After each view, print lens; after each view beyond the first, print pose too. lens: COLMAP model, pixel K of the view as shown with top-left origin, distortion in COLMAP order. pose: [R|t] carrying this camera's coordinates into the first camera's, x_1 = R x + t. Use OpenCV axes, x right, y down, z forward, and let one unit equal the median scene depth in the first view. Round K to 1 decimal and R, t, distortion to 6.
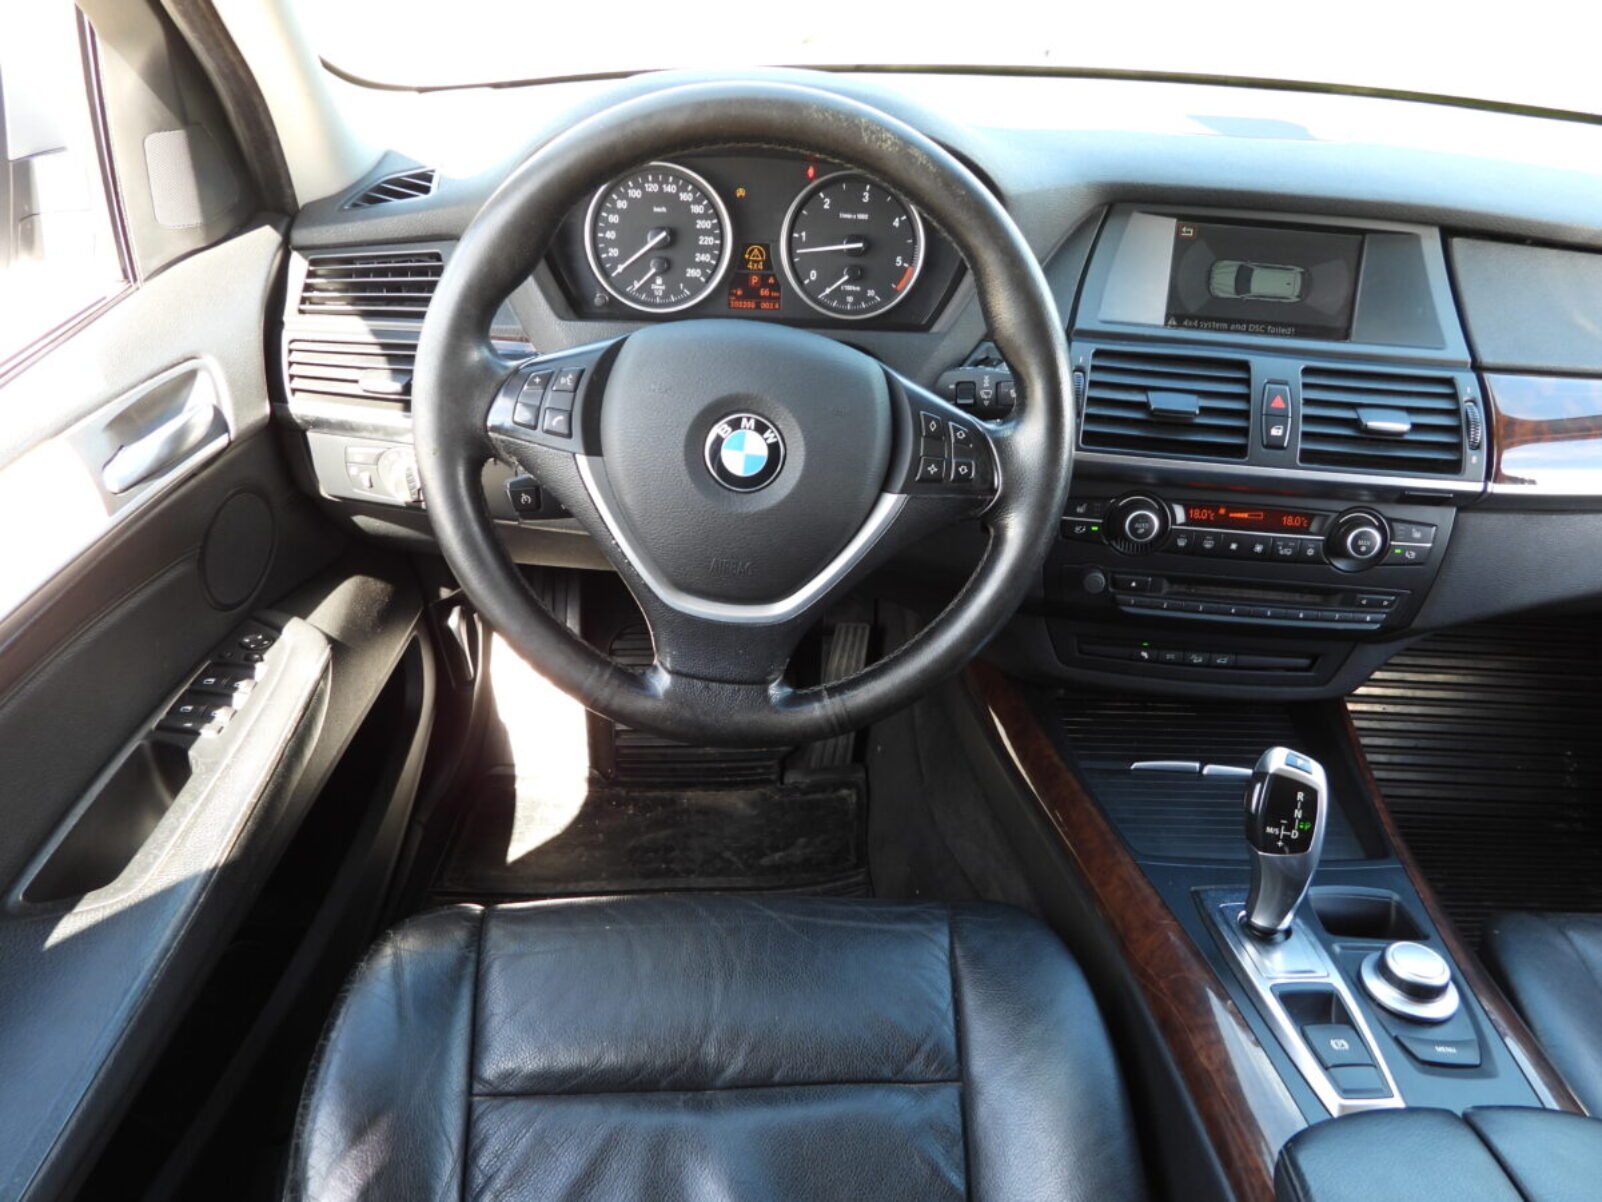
lens RADIAL K [[1143.6, 0, 801.0], [0, 1143.6, 601.0], [0, 0, 1]] dist [-0.015174, 0.004495]
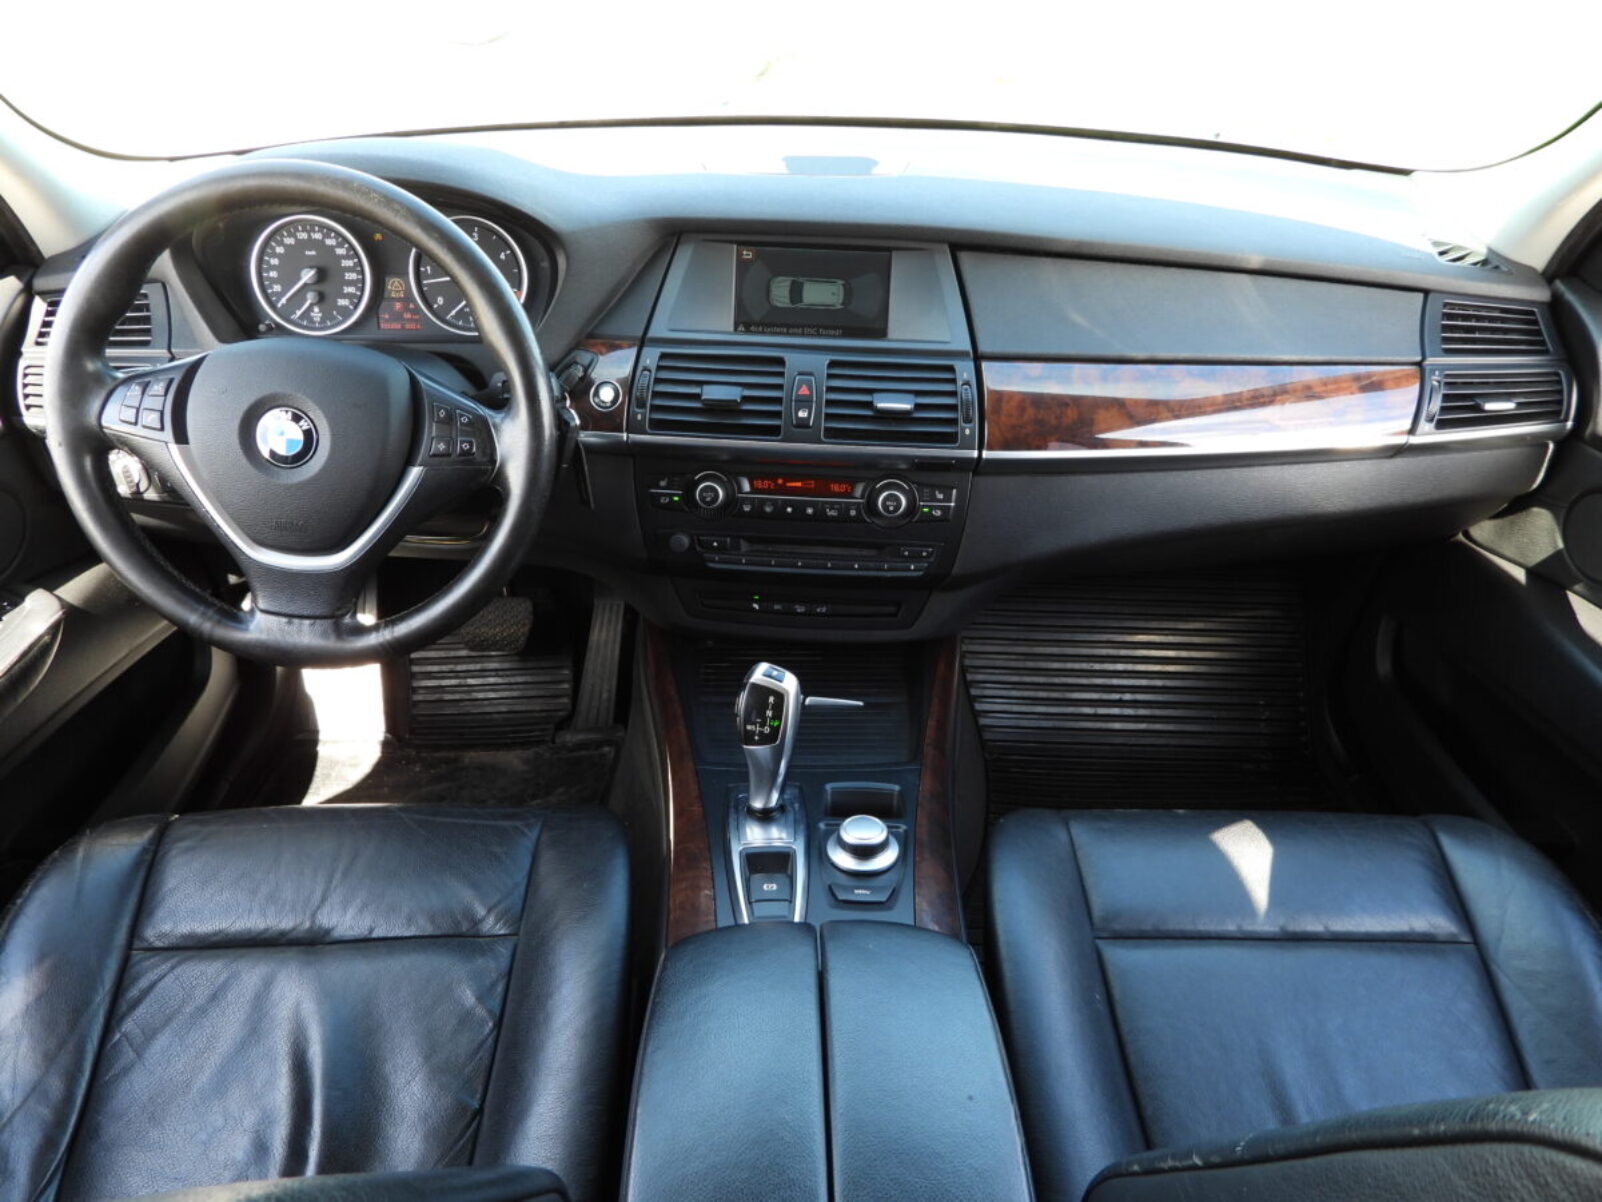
lens RADIAL K [[1143.6, 0, 801.0], [0, 1143.6, 601.0], [0, 0, 1]] dist [-0.015174, 0.004495]
pose [[0.999305, -0.025700, -0.026994, 0.430720], [0.025192, 0.999502, -0.018985, 0.074165], [0.027468, 0.018292, 0.999455, -0.221345]]
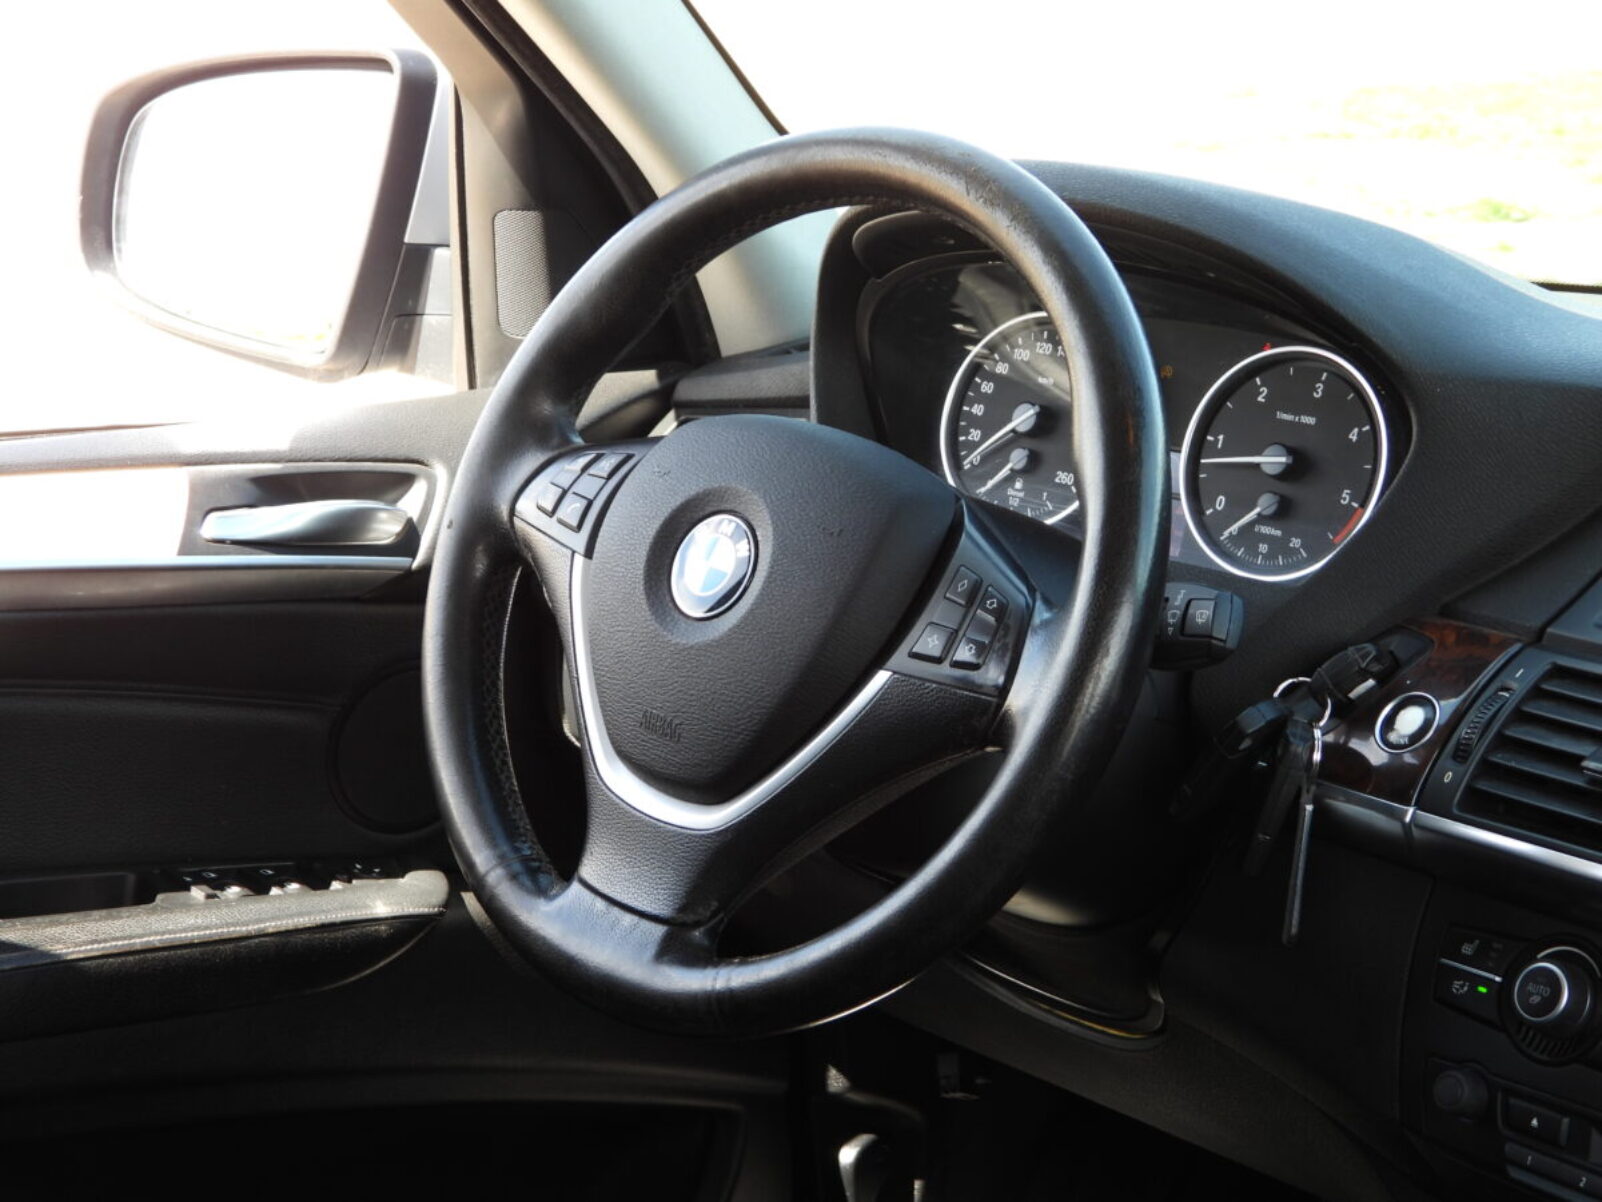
lens RADIAL K [[3249.1, 0, 801.0], [0, 3249.1, 601.0], [0, 0, 1]] dist [-0.101336, 0.130429]
pose [[0.701350, 0.120795, -0.702507, 1.066474], [-0.416637, 0.869130, -0.266506, 0.306584], [0.578378, 0.479605, 0.659893, -0.225690]]
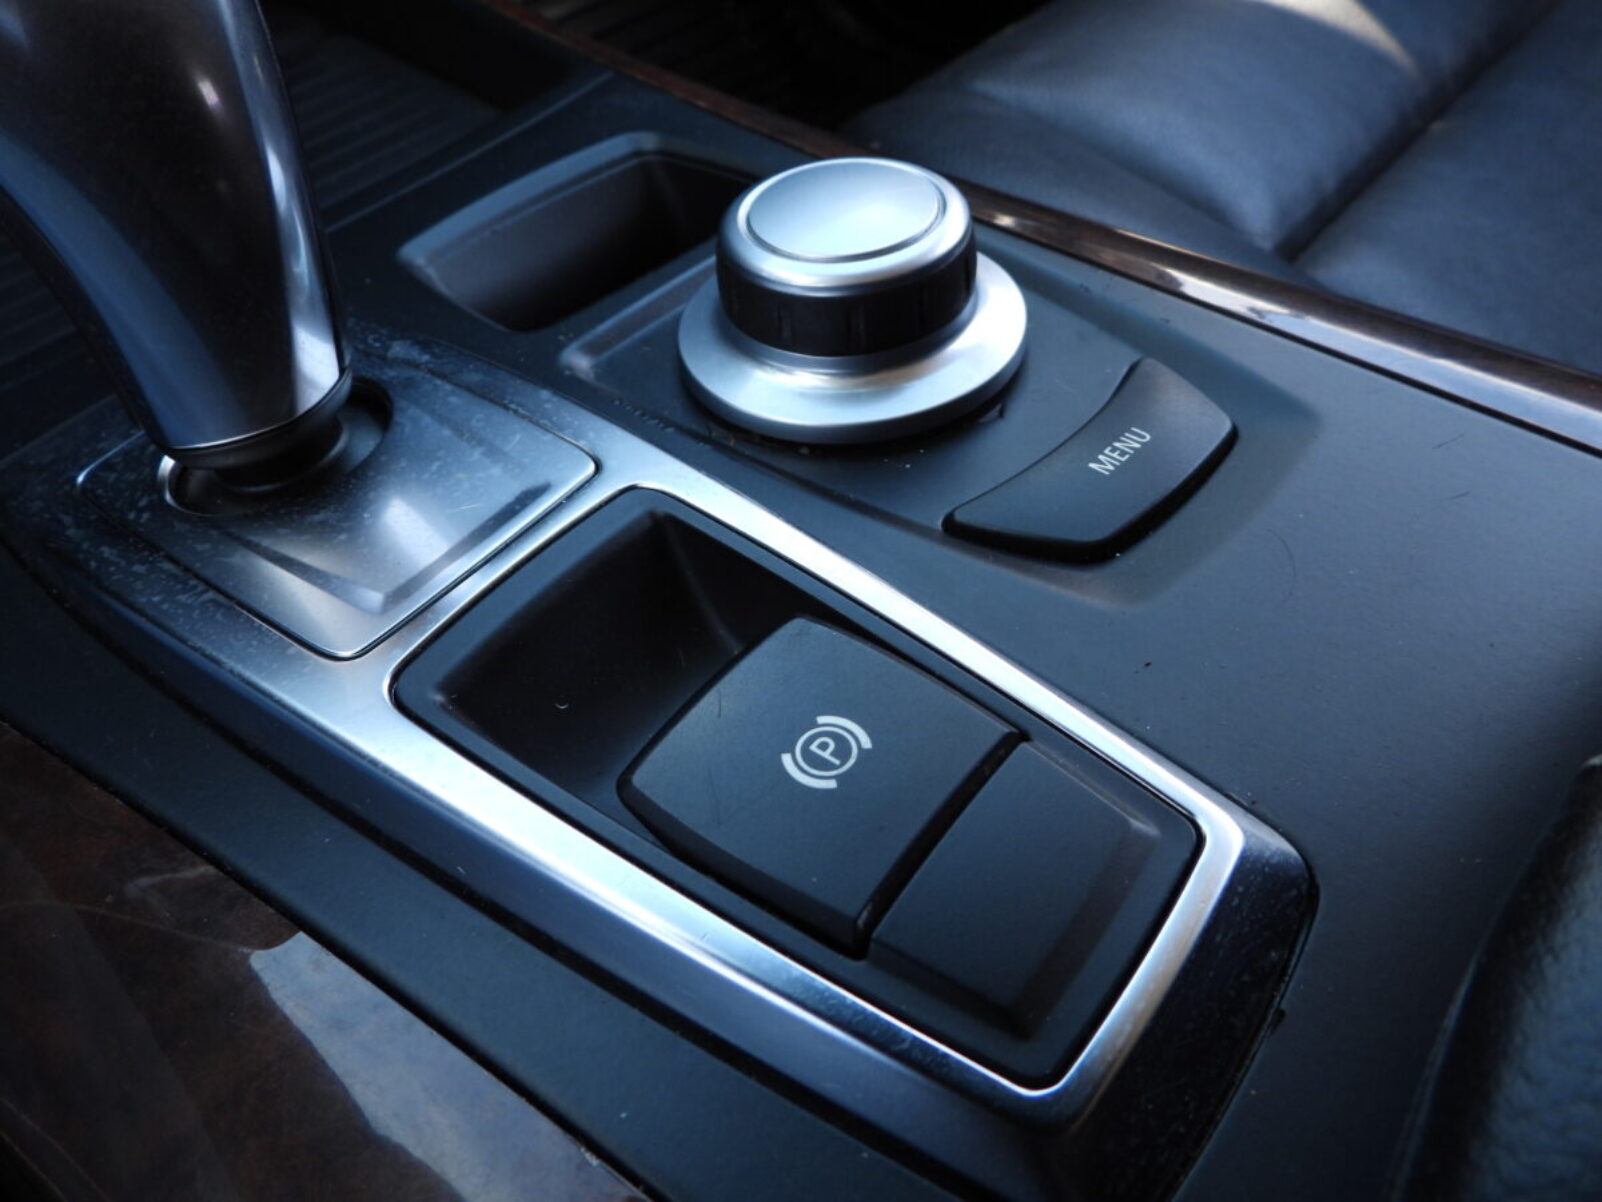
lens RADIAL K [[1143.6, 0, 801.0], [0, 1143.6, 601.0], [0, 0, 1]] dist [-0.015174, 0.004495]
pose [[0.669554, -0.600533, 0.437101, 0.316192], [0.436499, 0.794270, 0.422616, 0.230448], [-0.600971, -0.092170, 0.793939, 0.669436]]
